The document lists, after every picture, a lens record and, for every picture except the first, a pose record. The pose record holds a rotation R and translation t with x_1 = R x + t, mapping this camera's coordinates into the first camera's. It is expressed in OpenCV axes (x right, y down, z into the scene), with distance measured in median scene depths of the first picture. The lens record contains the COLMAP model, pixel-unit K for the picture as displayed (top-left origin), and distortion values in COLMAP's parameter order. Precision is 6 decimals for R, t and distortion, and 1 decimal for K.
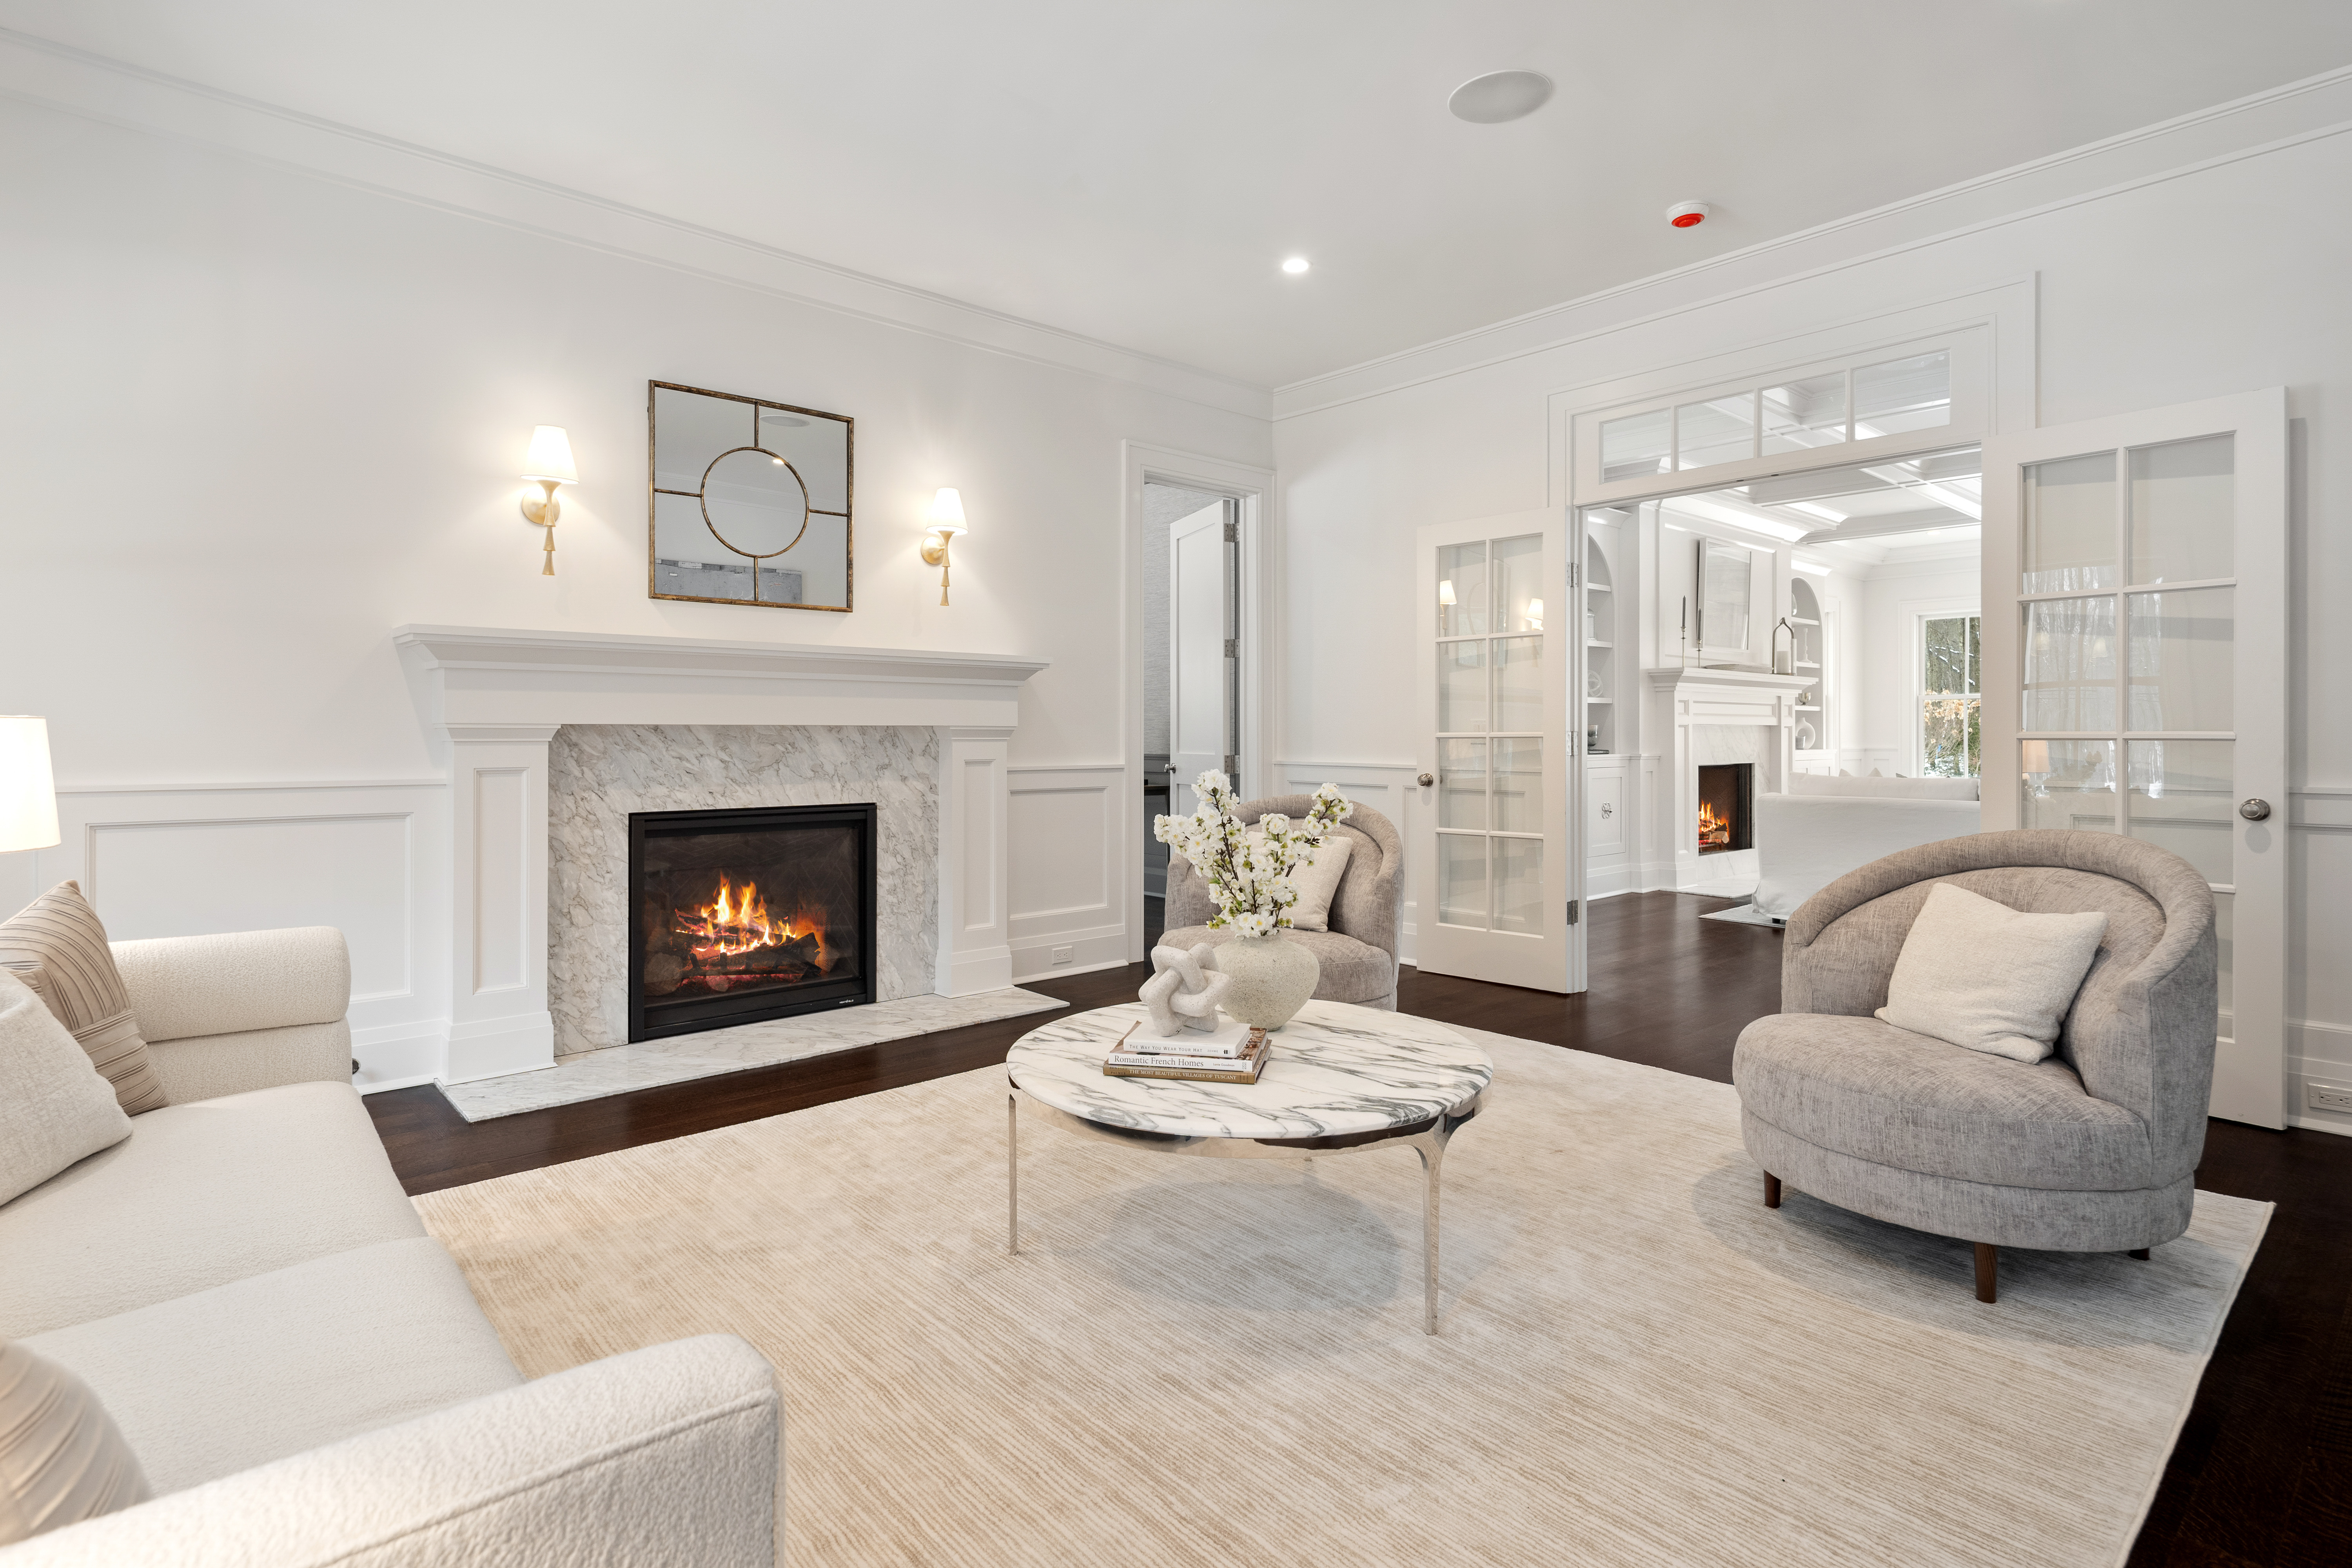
lens RADIAL K [[1195.9, 0, 1190.6], [0, 1195.9, 727.7], [0, 0, 1]] dist [0.011412, -0.005586]
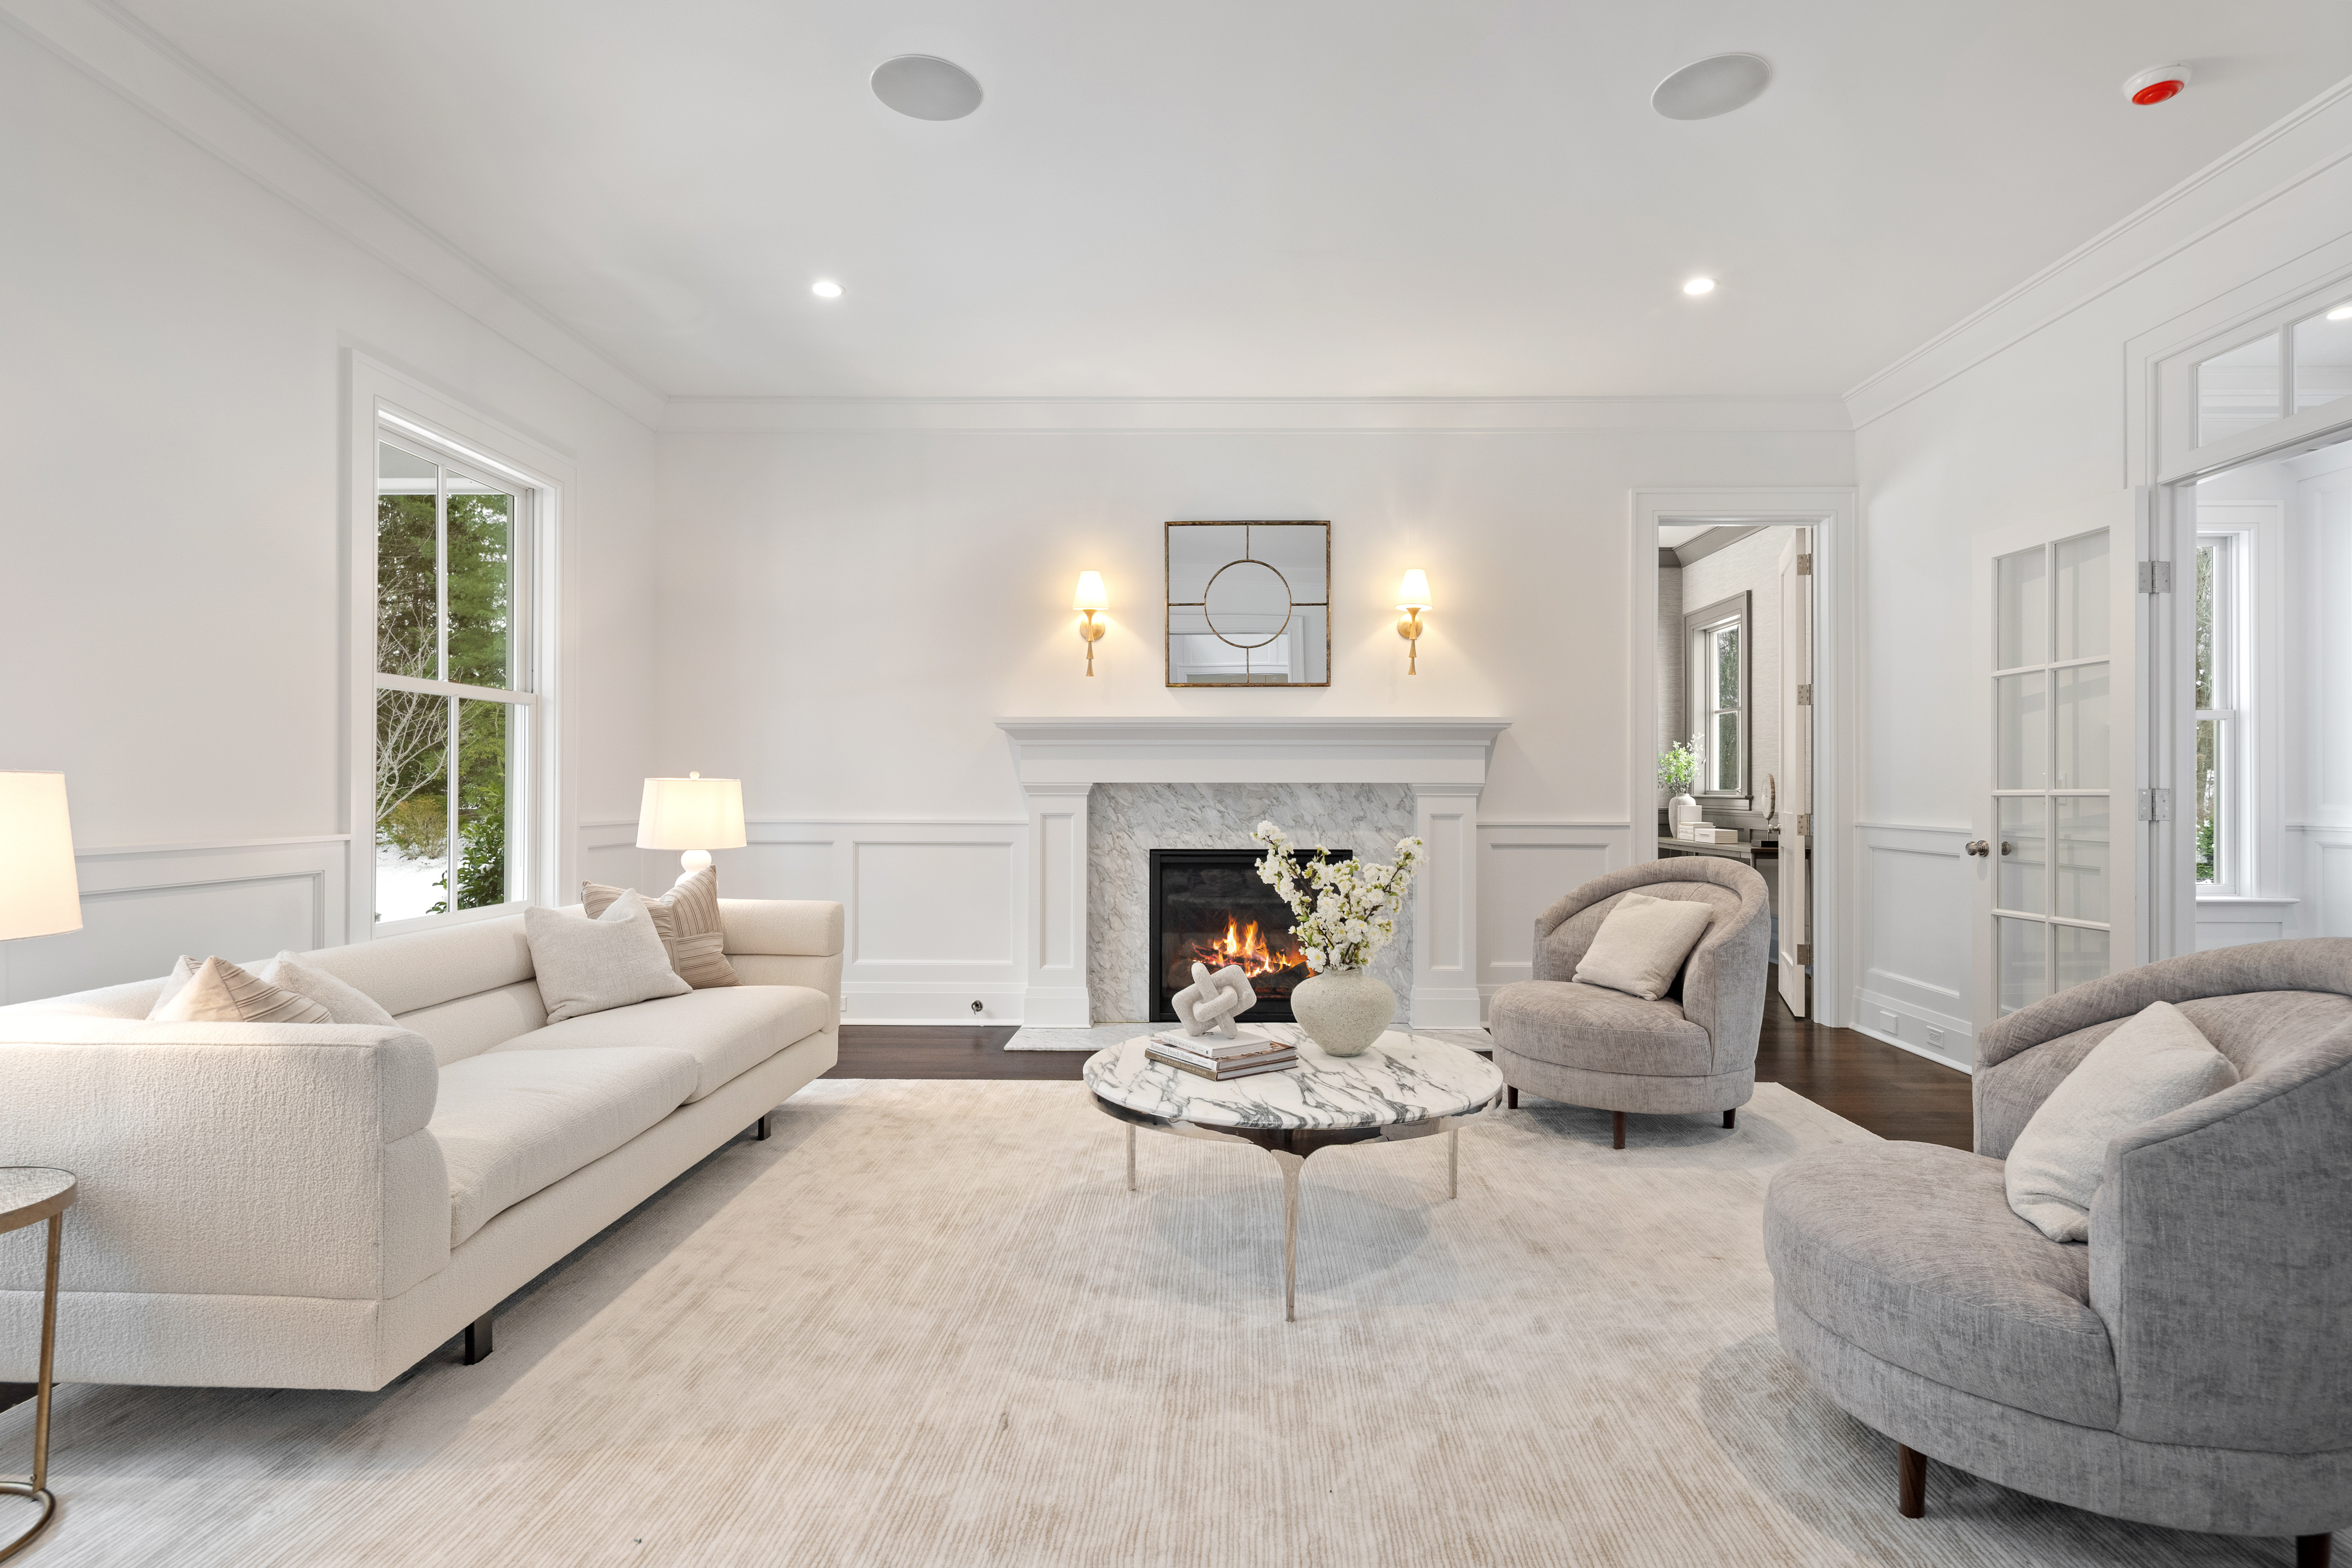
lens RADIAL K [[1195.9, 0, 1181.7], [0, 1195.9, 780.4], [0, 0, 1]] dist [0.011412, -0.005586]
pose [[0.726886, -0.003995, -0.686746, 0.472314], [0.002252, 0.999992, -0.003433, -0.000646], [0.686754, 0.000949, 0.726889, 0.055266]]
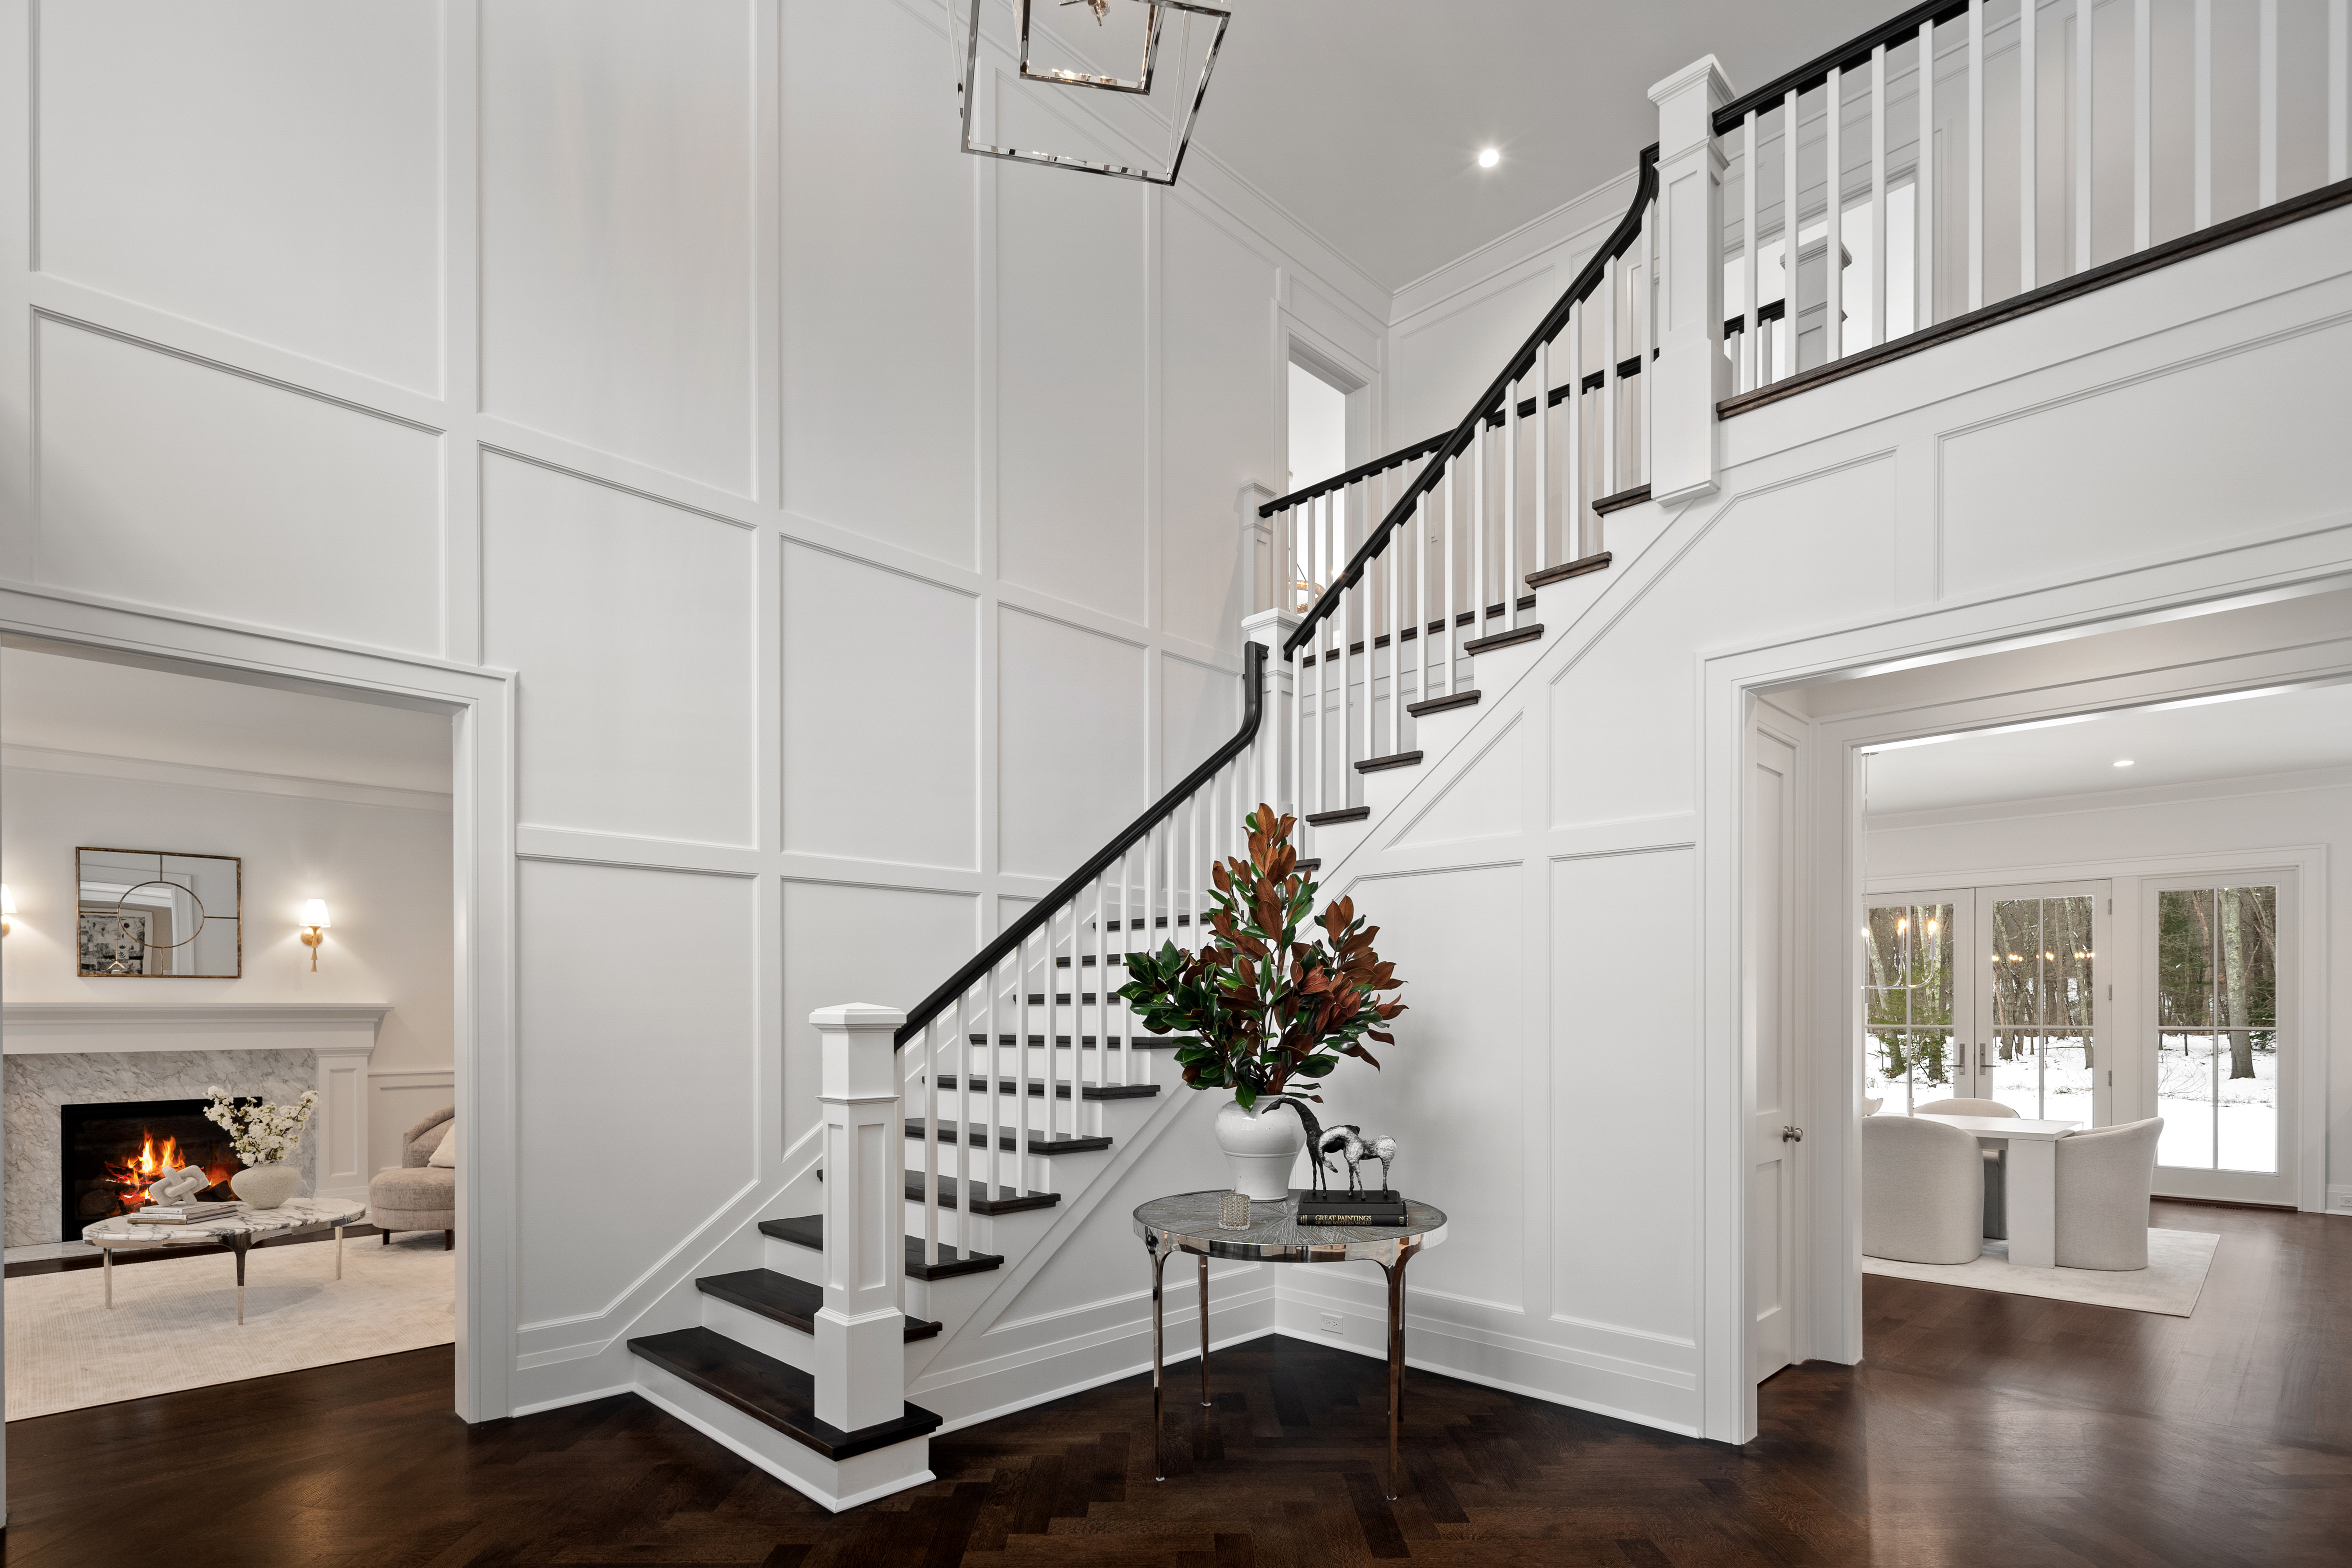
lens RADIAL K [[1195.9, 0, 1185.6], [0, 1195.9, 1017.0], [0, 0, 1]] dist [0.011412, -0.005586]
pose [[0.998428, -0.002703, 0.055977, 1.014002], [0.002174, 0.999952, 0.009510, -0.065218], [-0.056000, -0.009373, 0.998387, -0.774923]]
